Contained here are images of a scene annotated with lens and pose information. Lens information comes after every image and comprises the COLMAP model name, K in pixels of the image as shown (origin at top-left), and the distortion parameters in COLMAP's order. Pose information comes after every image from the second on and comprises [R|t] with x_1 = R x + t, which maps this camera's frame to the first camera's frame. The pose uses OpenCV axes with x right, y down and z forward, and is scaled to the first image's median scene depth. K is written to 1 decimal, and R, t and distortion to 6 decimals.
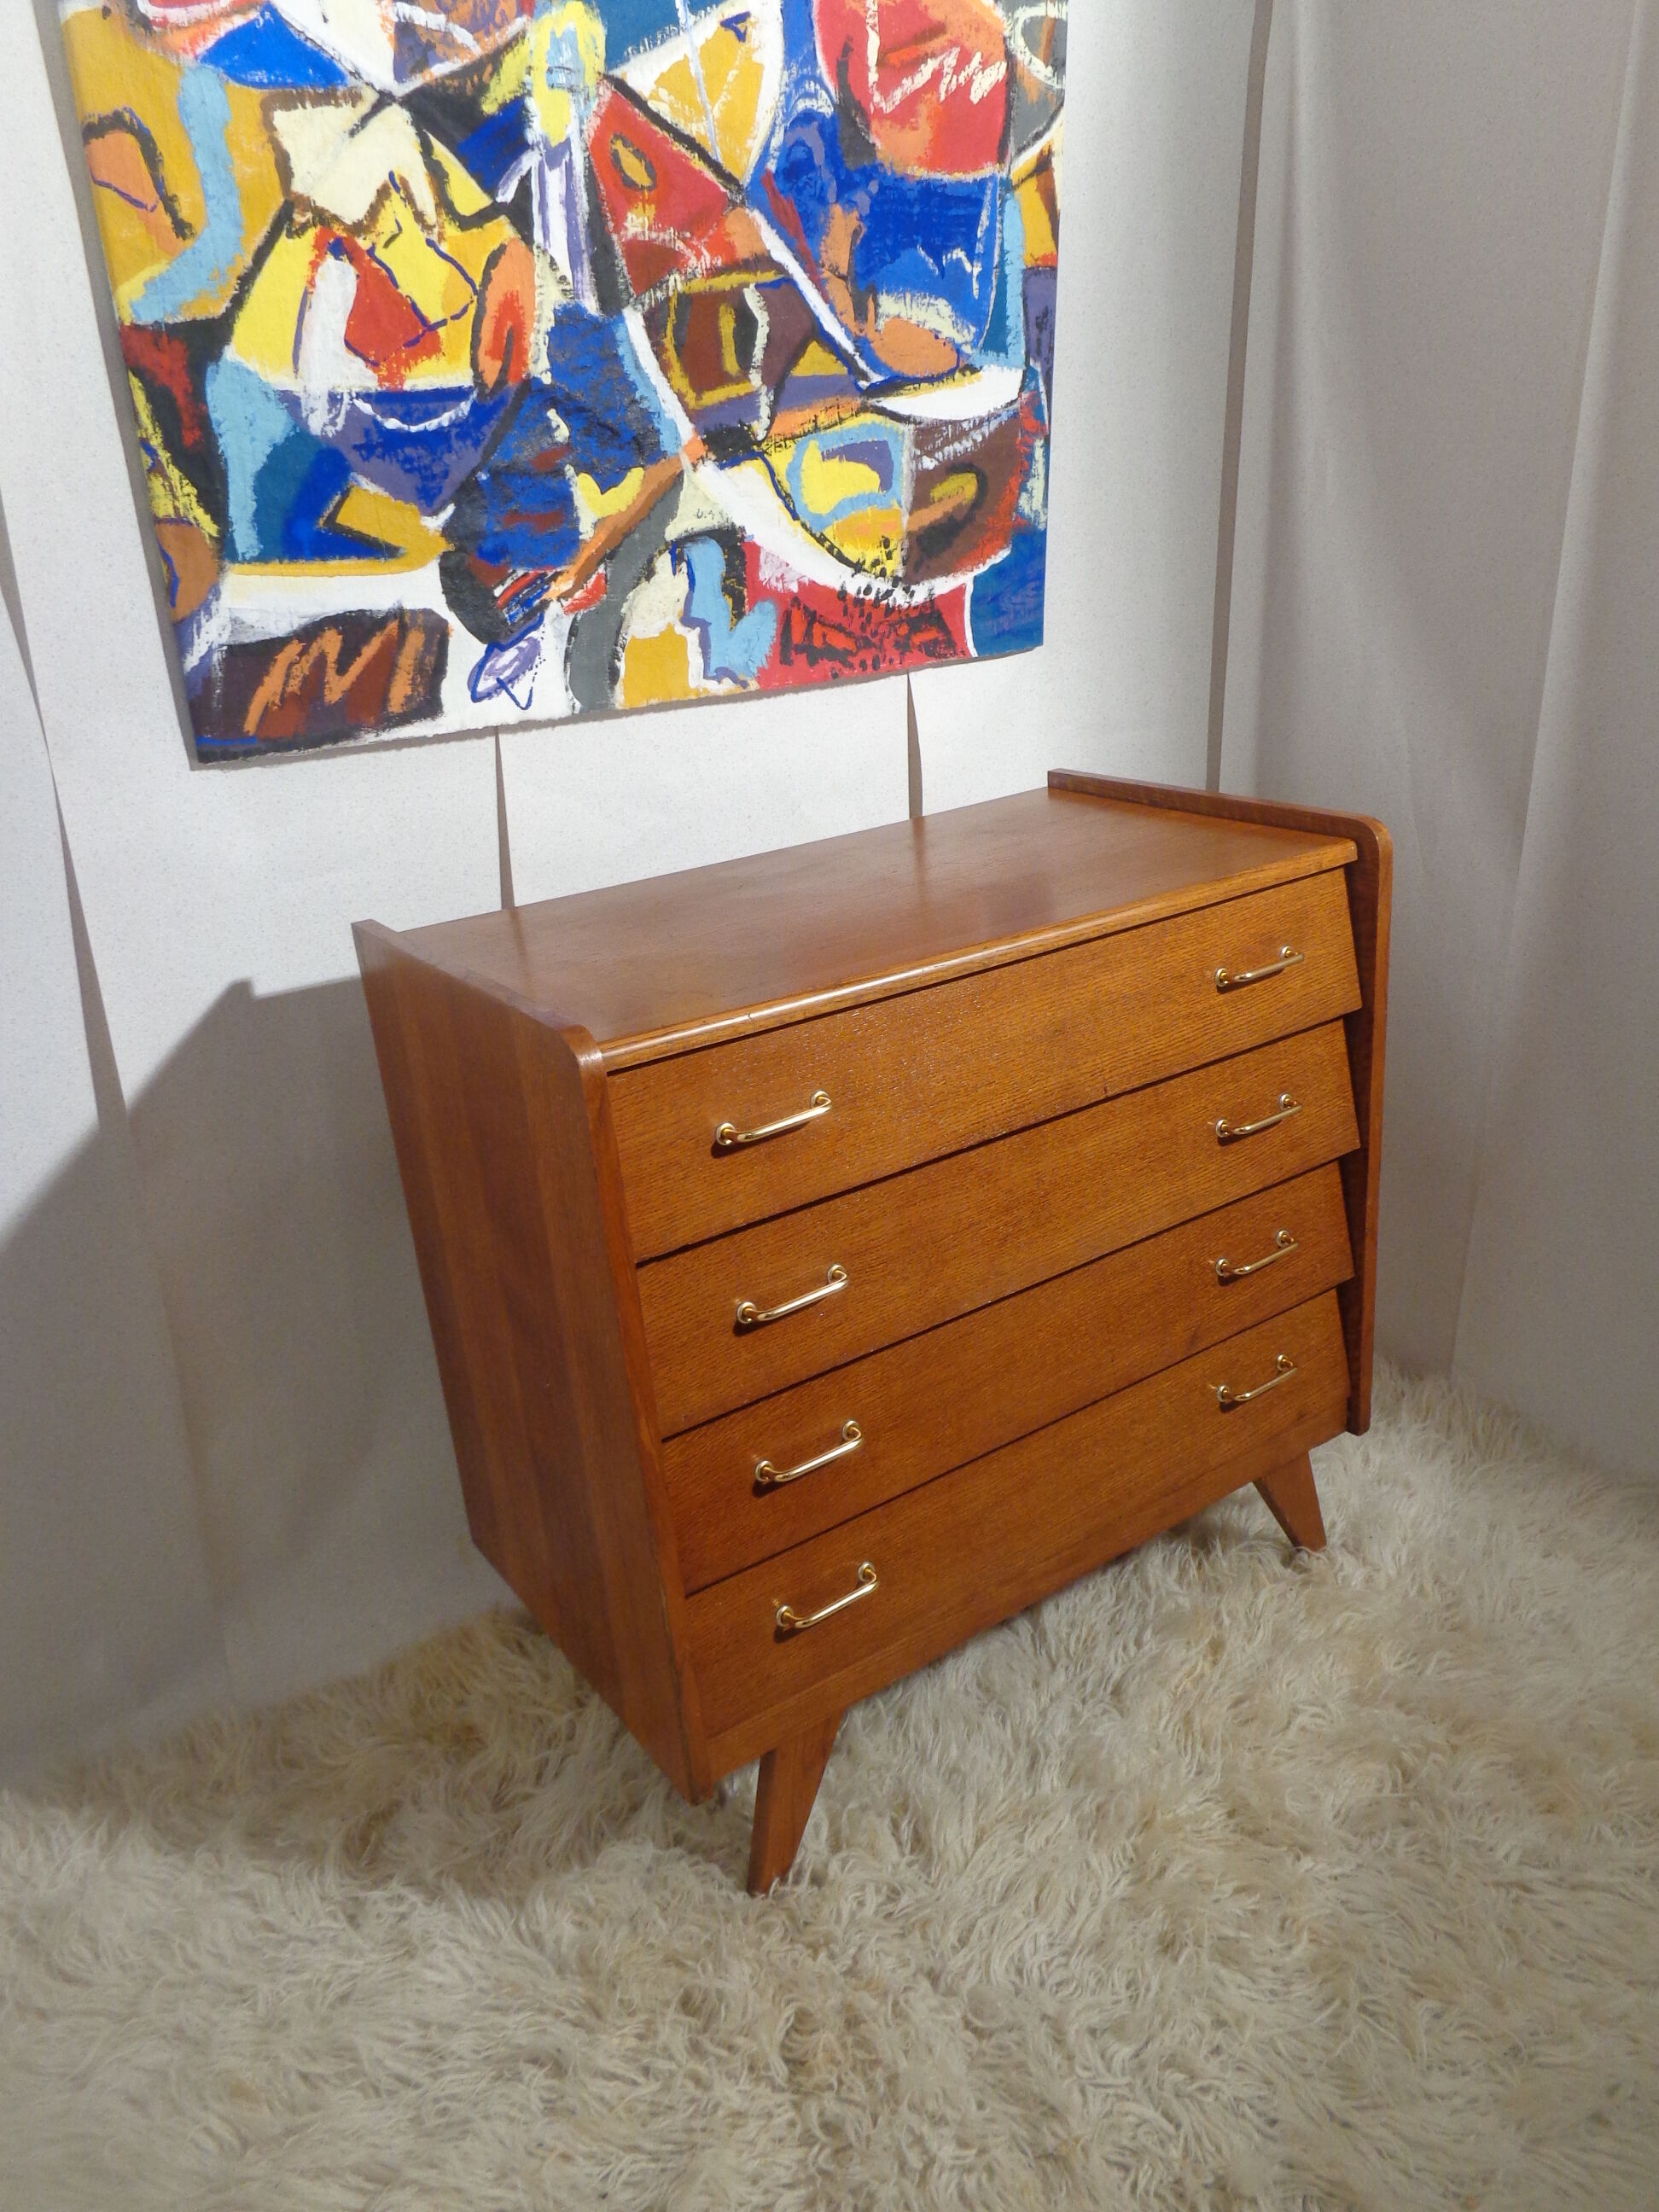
lens RADIAL K [[1643.7, 0, 810.7], [0, 1643.7, 1113.6], [0, 0, 1]] dist [-0.008420, -0.008606]
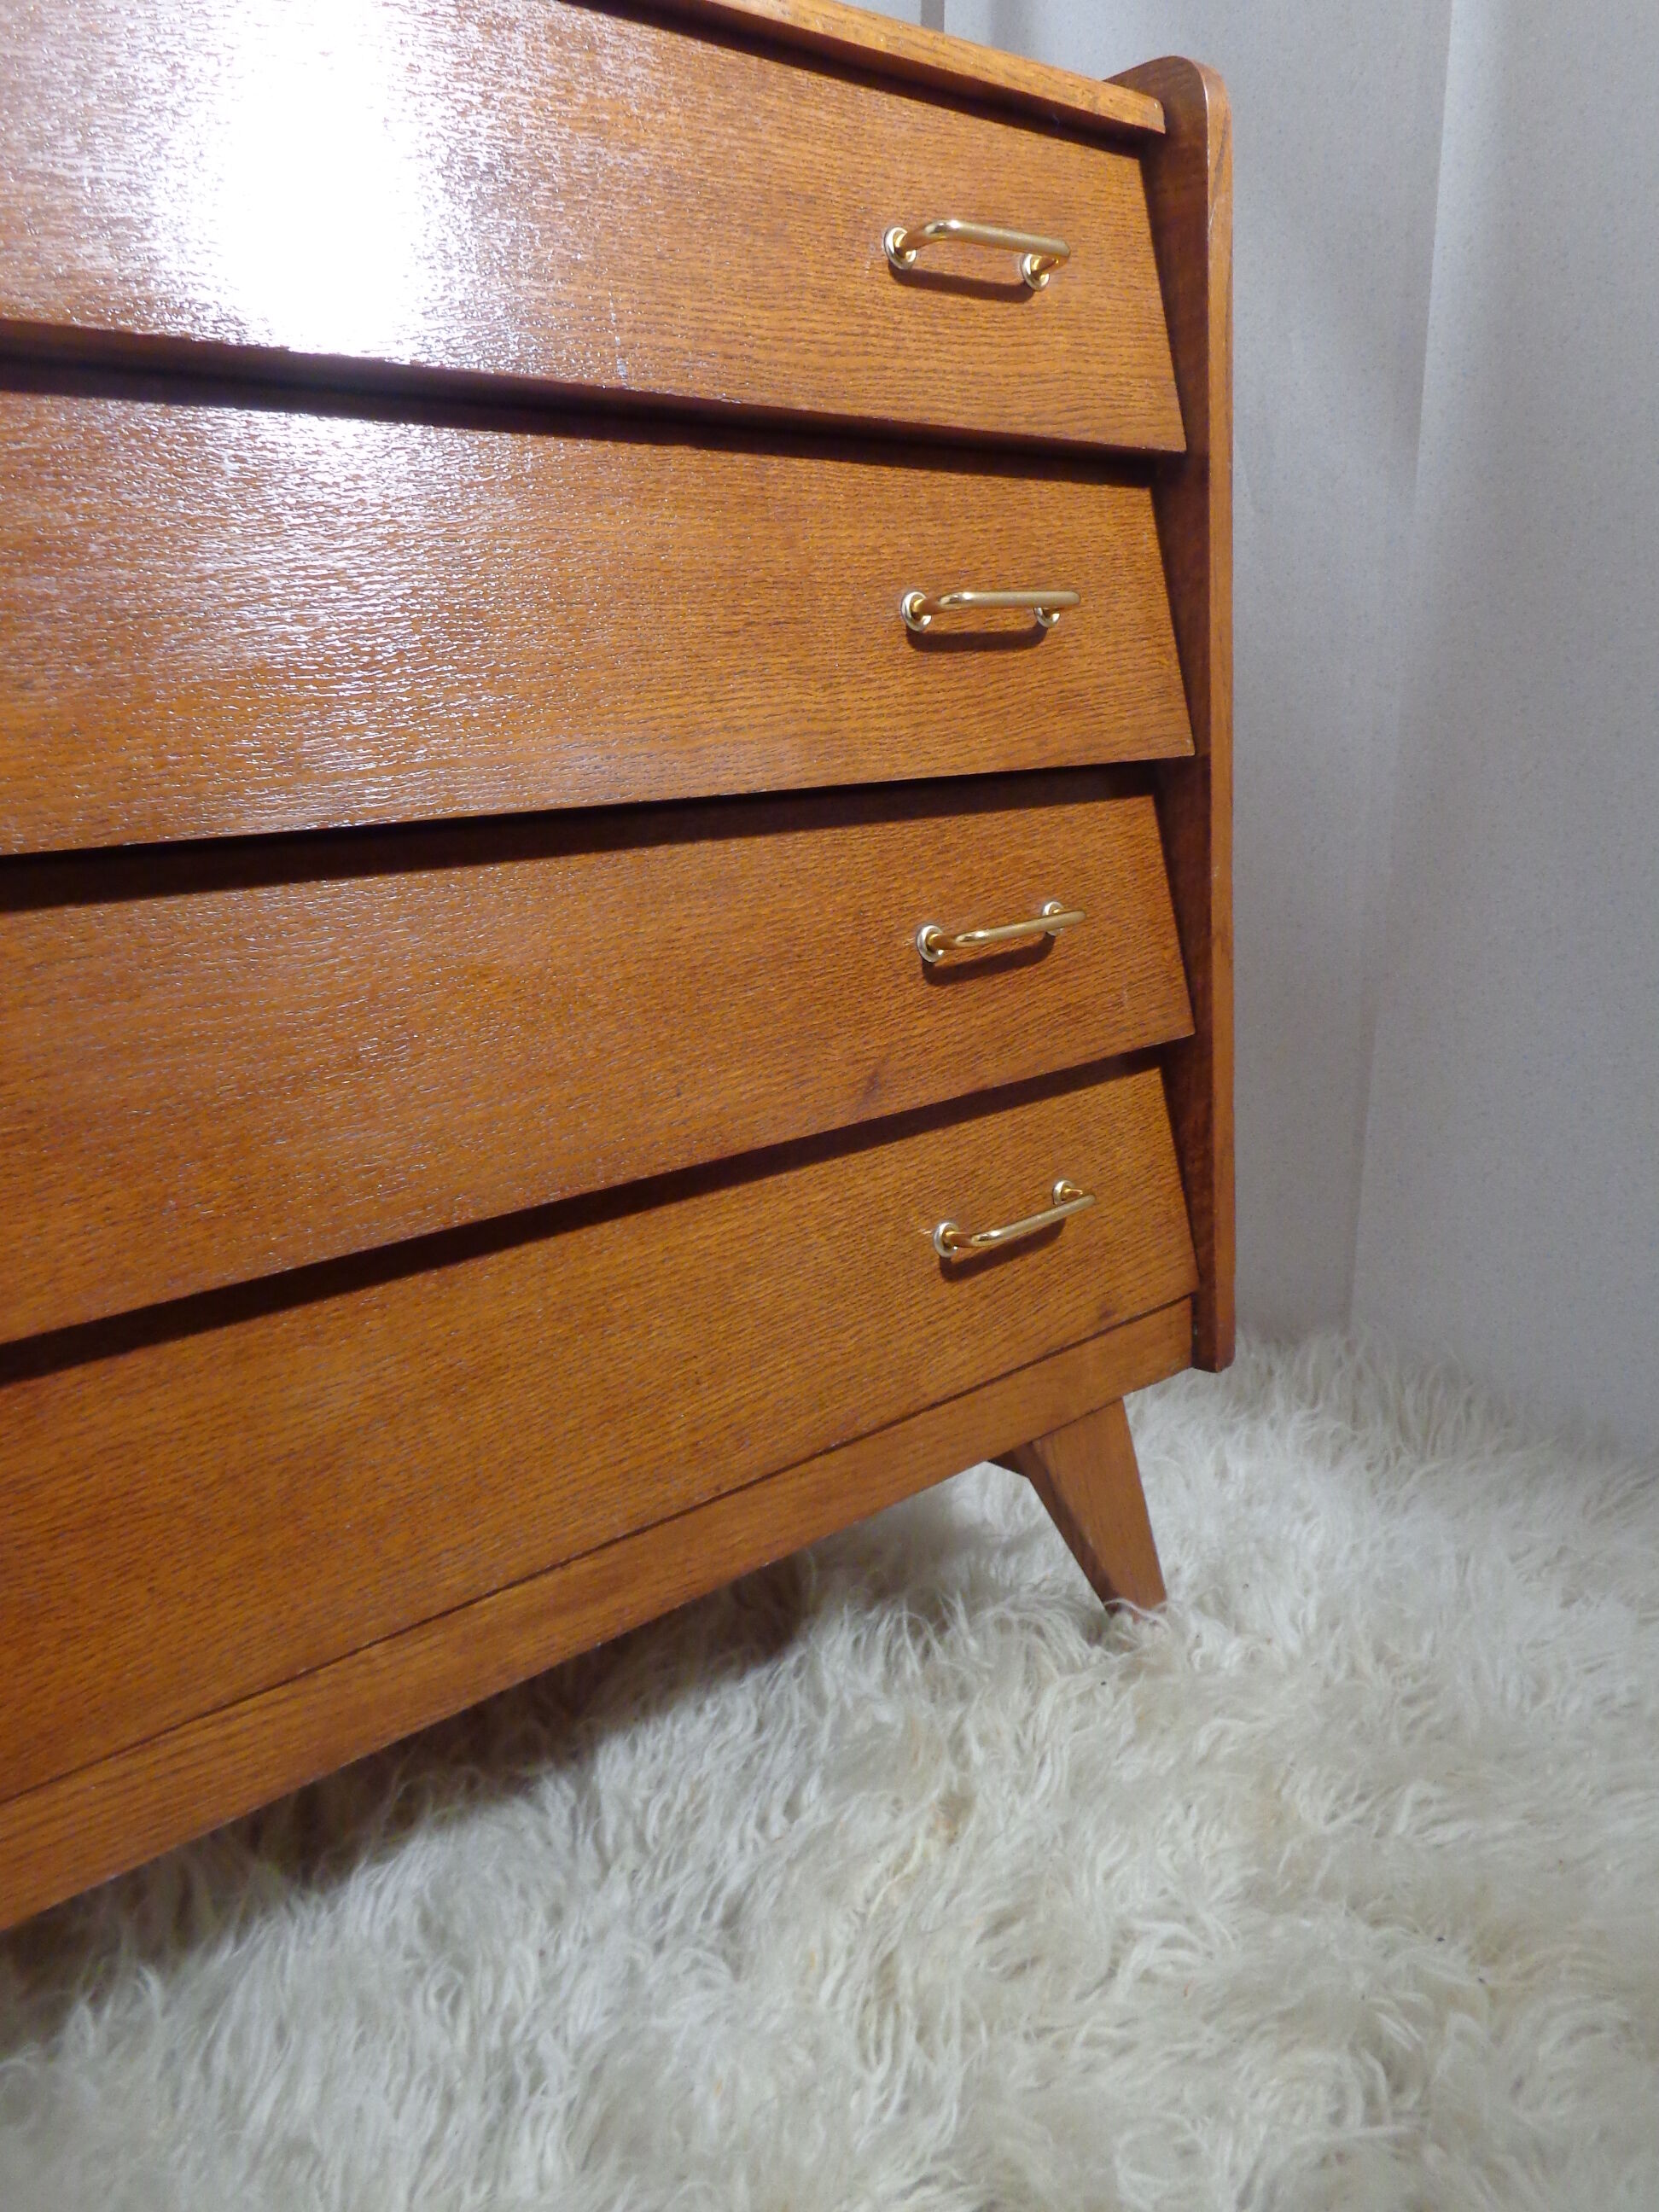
lens RADIAL K [[1643.7, 0, 830.1], [0, 1643.7, 1110.2], [0, 0, 1]] dist [-0.008420, -0.008606]
pose [[0.990669, 0.002300, 0.136271, 0.155433], [0.019599, 0.987061, -0.159141, 0.212841], [-0.134874, 0.160327, 0.977806, 0.542113]]
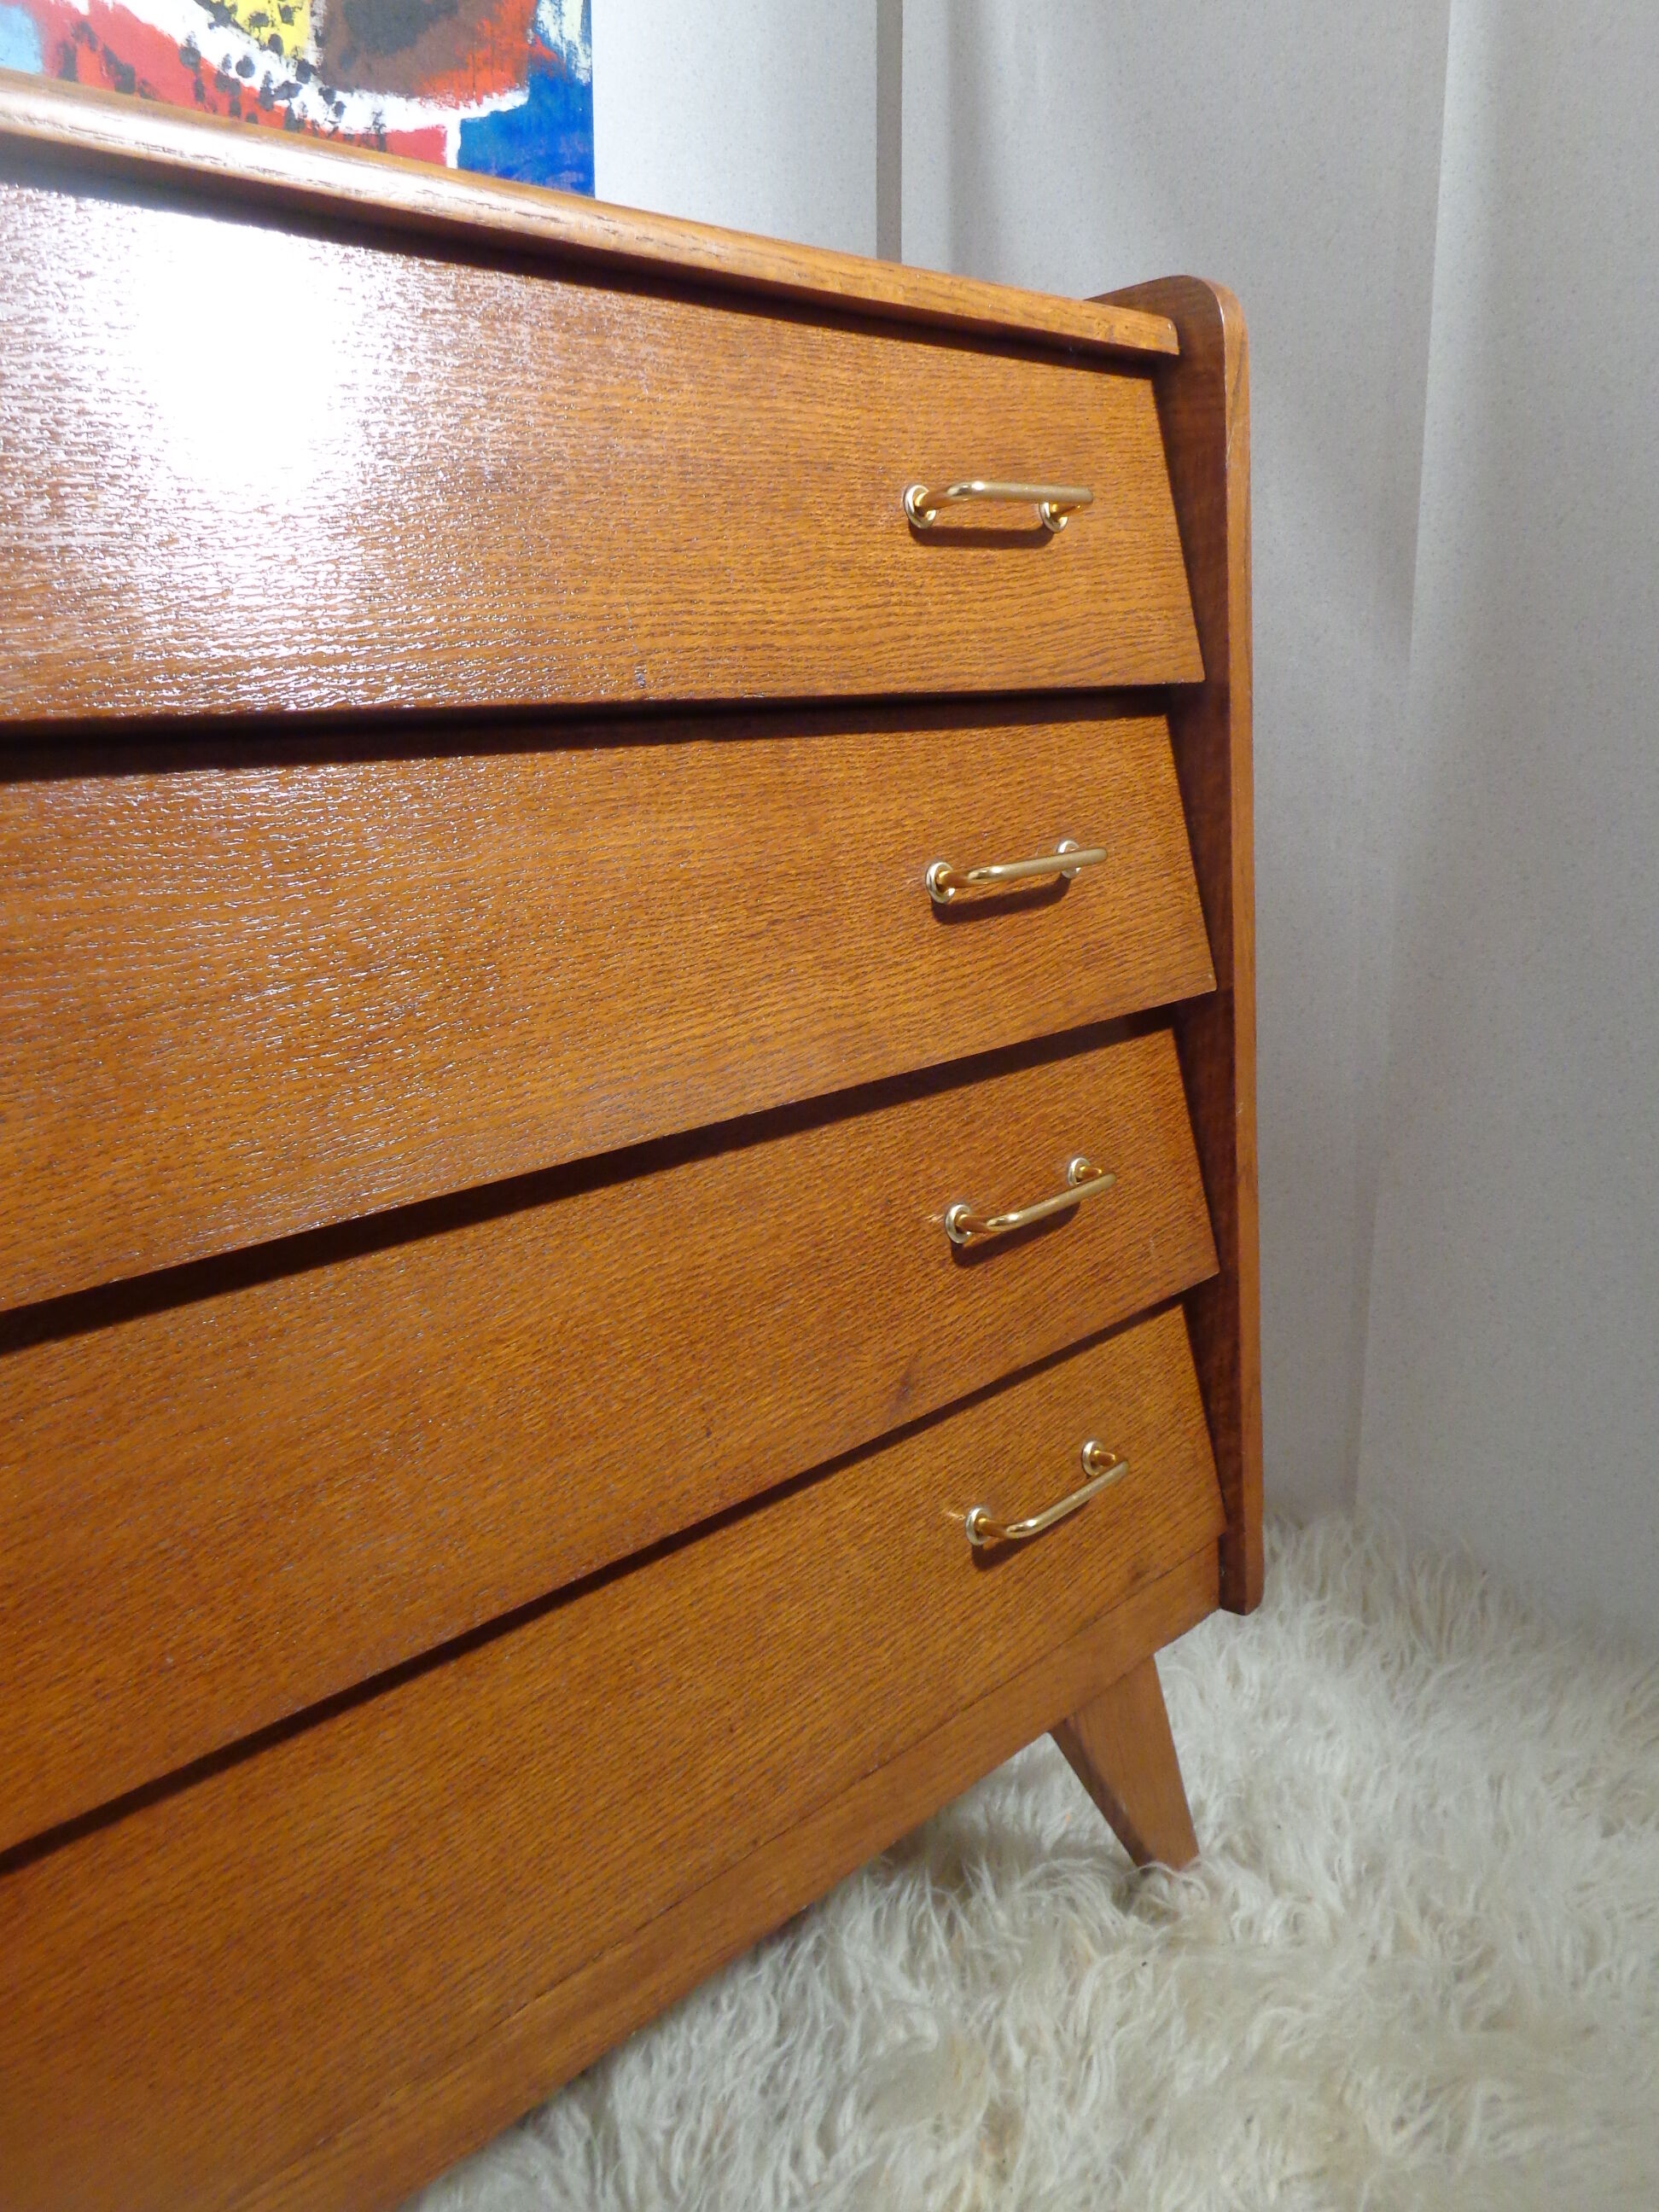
lens RADIAL K [[1643.7, 0, 832.9], [0, 1643.7, 1106.5], [0, 0, 1]] dist [-0.008420, -0.008606]
pose [[0.982340, -0.017939, 0.186242, 0.133112], [0.050164, 0.984203, -0.169790, 0.134386], [-0.180254, 0.176134, 0.967722, 0.563449]]
